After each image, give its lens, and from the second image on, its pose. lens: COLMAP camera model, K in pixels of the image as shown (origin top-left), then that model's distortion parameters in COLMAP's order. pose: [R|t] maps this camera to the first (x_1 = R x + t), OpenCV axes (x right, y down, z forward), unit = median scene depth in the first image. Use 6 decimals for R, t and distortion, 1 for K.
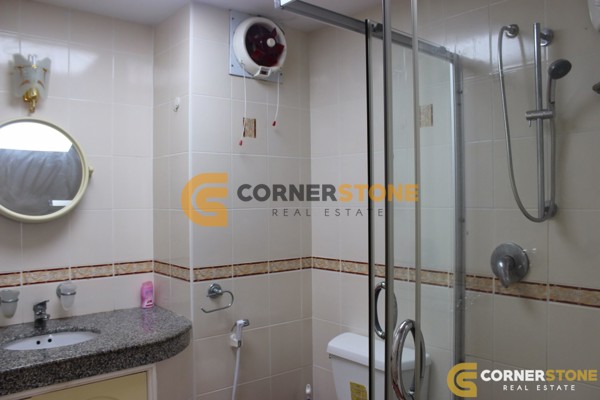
lens RADIAL K [[501.5, 0, 300.0], [0, 501.5, 200.0], [0, 0, 1]] dist [-0.169885, 0.153511]
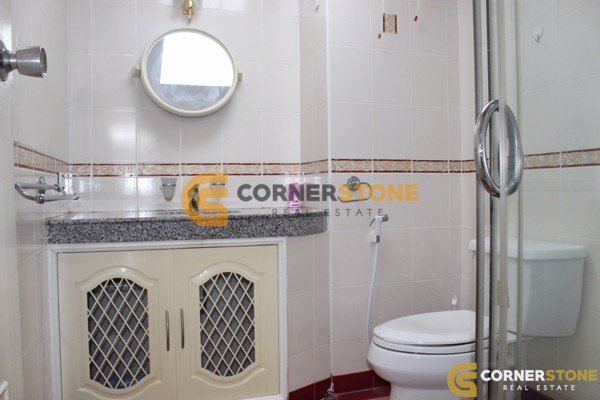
lens RADIAL K [[501.5, 0, 300.0], [0, 501.5, 200.0], [0, 0, 1]] dist [-0.169885, 0.153511]
pose [[0.926988, 0.007170, -0.375023, 0.107877], [0.001562, 0.999735, 0.022974, 0.196097], [0.375088, -0.021882, 0.926731, 0.028041]]
